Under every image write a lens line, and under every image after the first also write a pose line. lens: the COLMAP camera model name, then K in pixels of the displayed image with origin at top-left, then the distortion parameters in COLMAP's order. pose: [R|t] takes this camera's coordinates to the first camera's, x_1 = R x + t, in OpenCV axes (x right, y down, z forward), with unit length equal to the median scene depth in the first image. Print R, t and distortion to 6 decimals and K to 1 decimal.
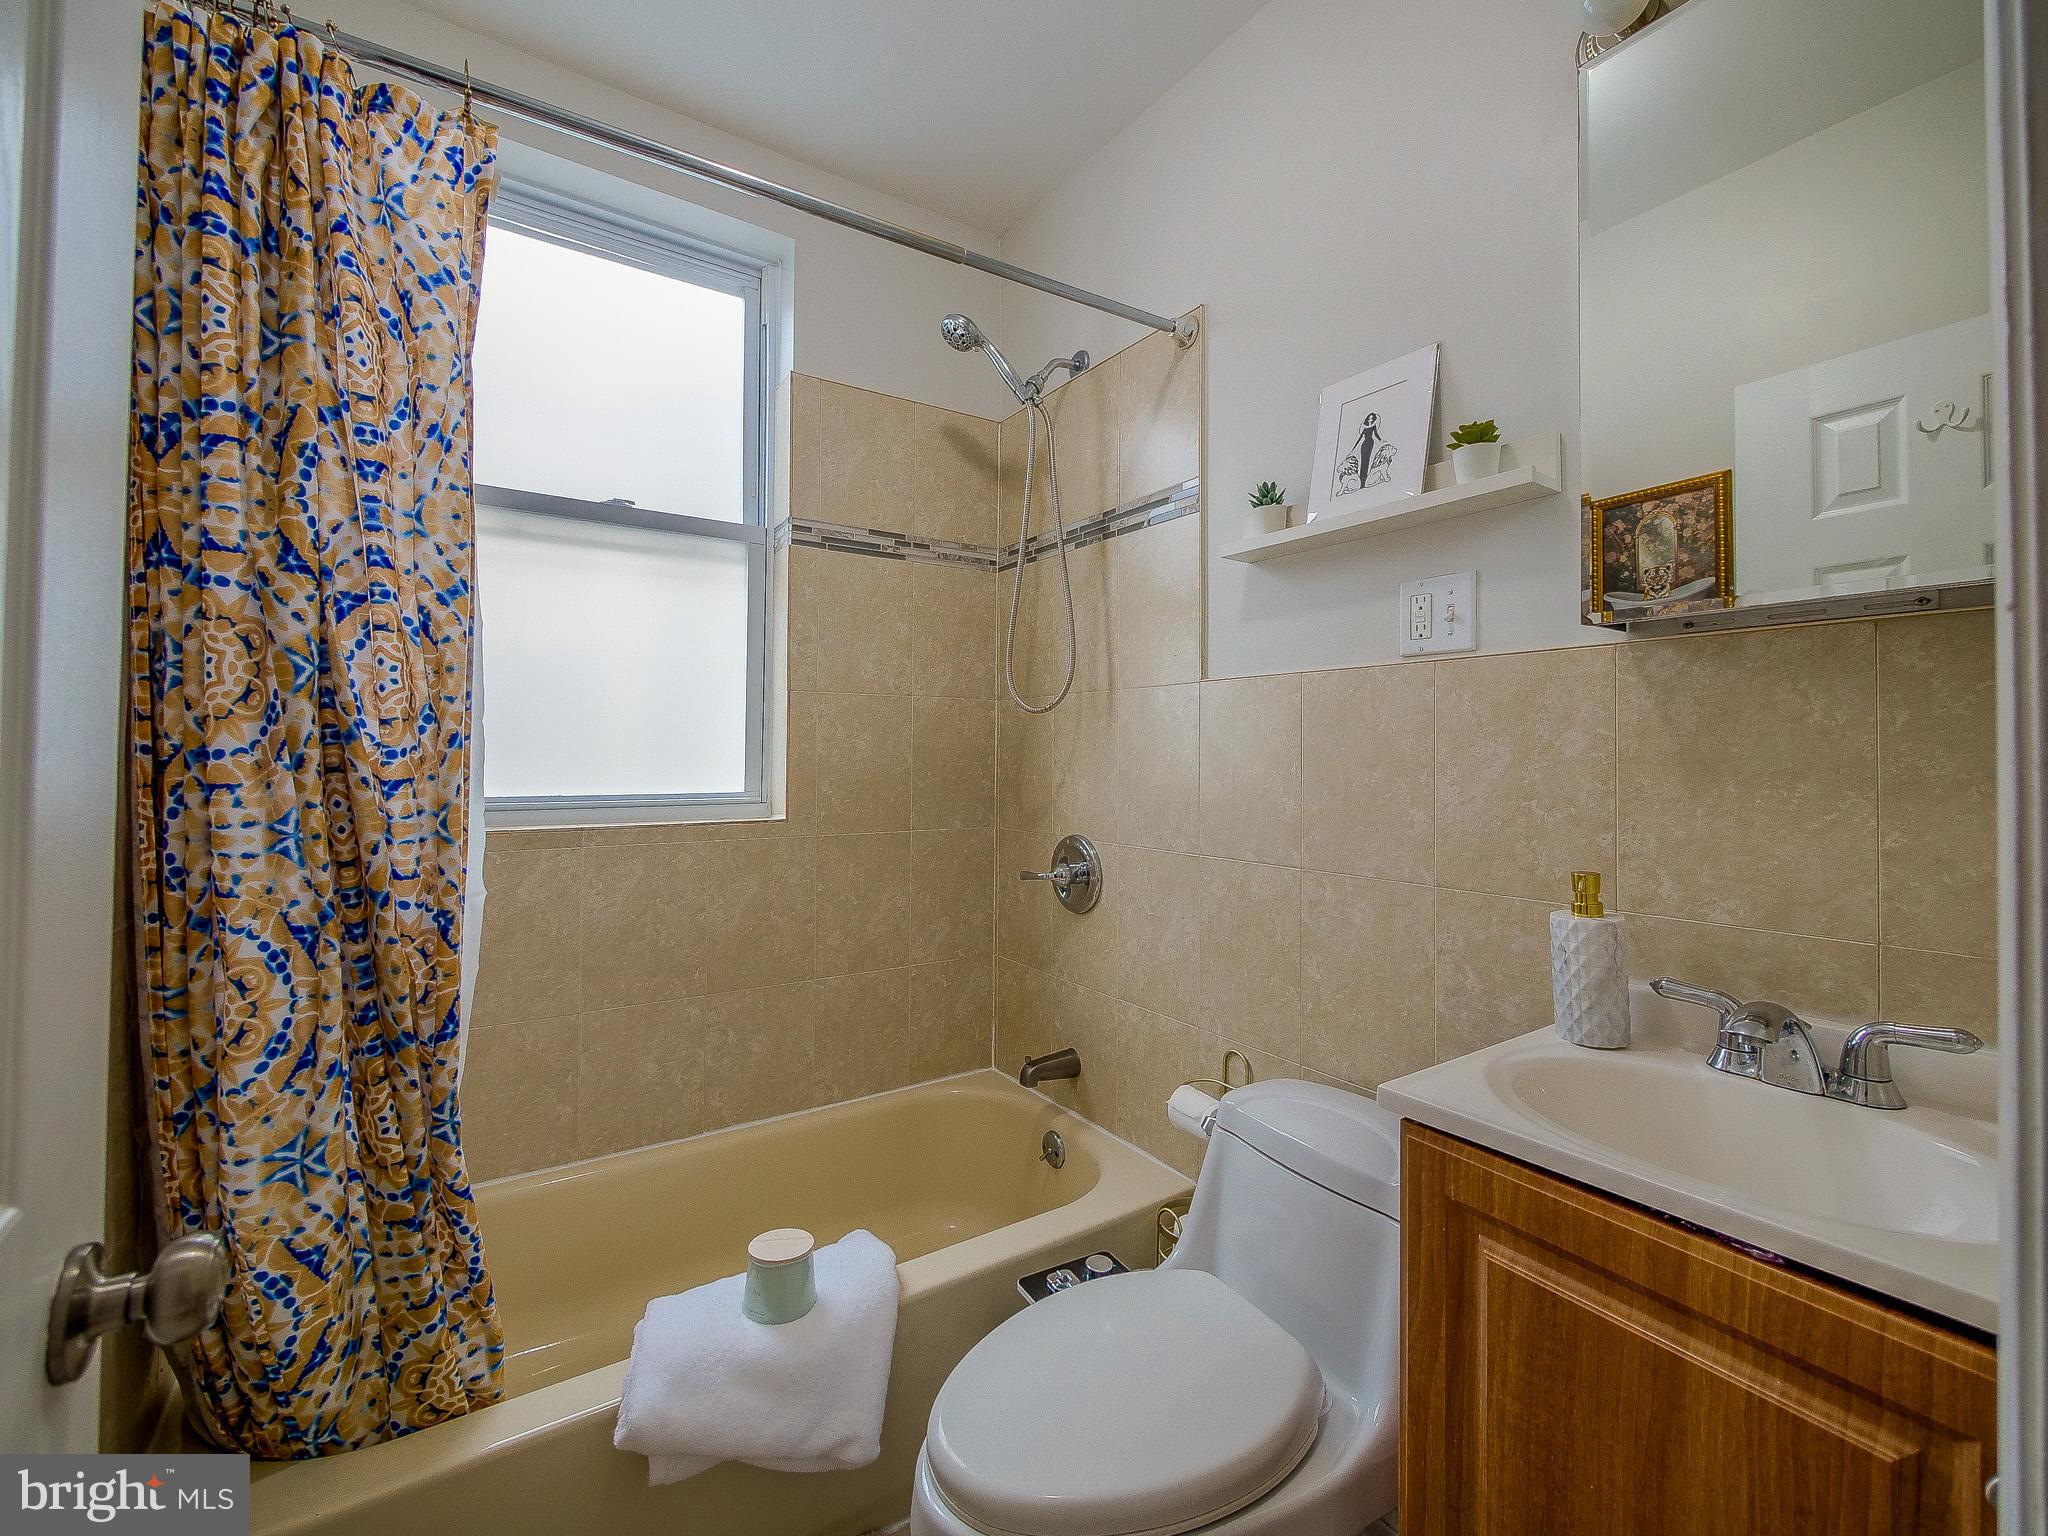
lens RADIAL K [[866.9, 0, 1029.8], [0, 866.9, 754.3], [0, 0, 1]] dist [-0.004291, -0.000065]
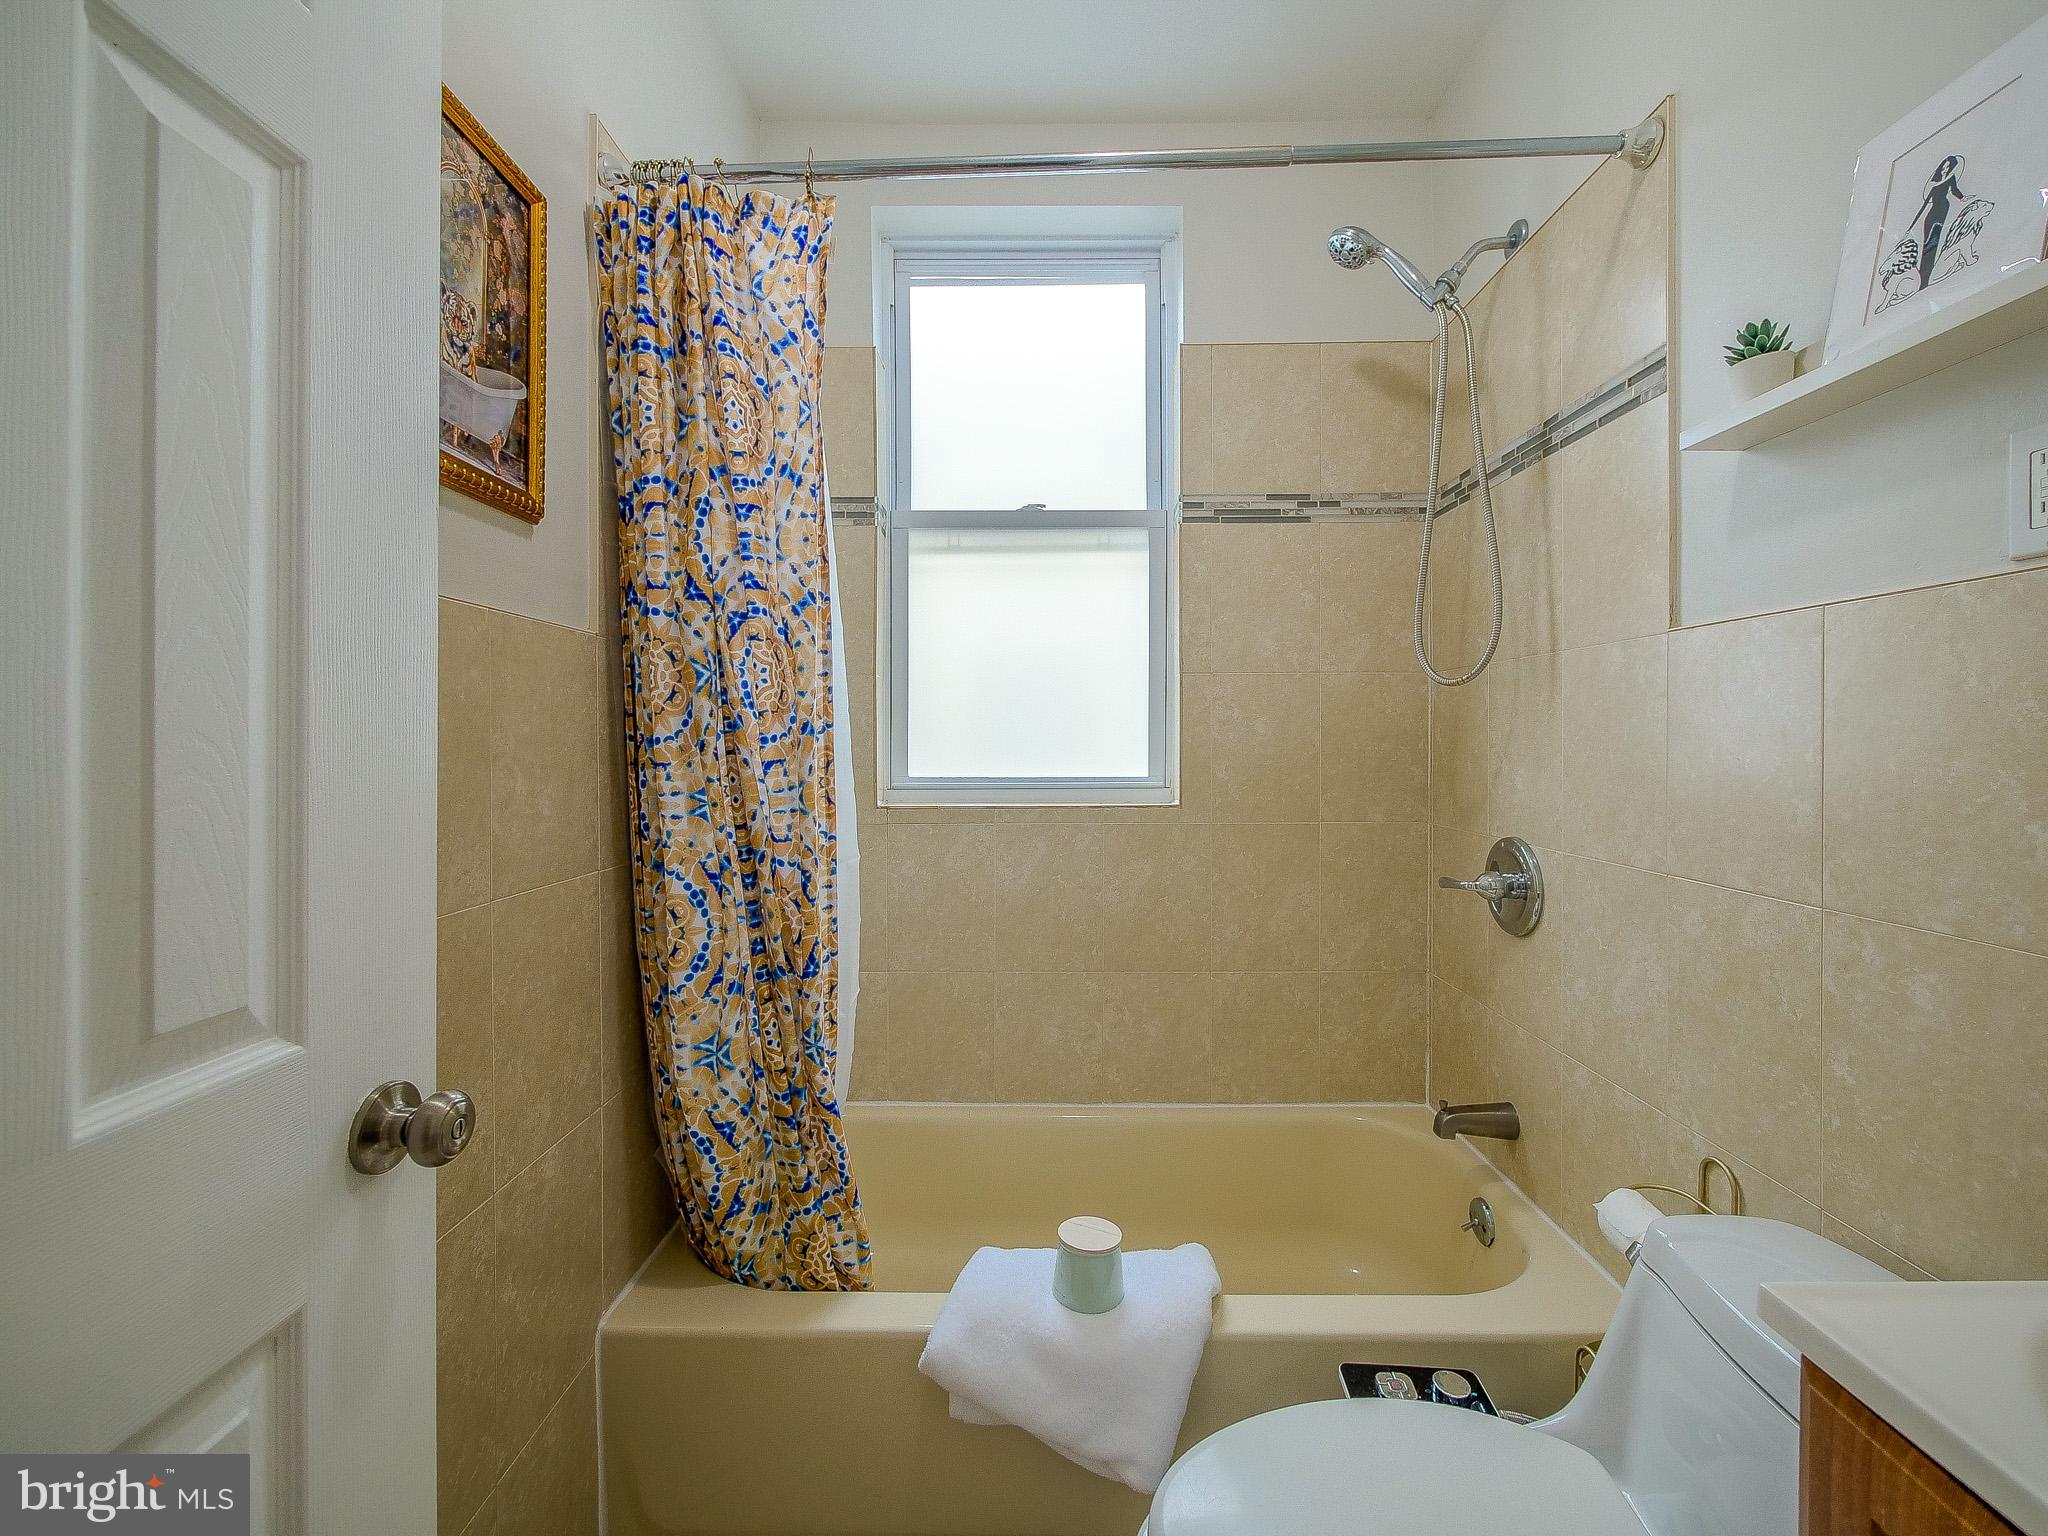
lens RADIAL K [[866.9, 0, 1029.8], [0, 866.9, 754.3], [0, 0, 1]] dist [-0.004291, -0.000065]
pose [[0.825294, 0.002508, -0.564698, 0.263764], [0.006752, 0.999875, 0.014308, 0.004961], [0.564663, -0.015621, 0.825173, 0.187191]]
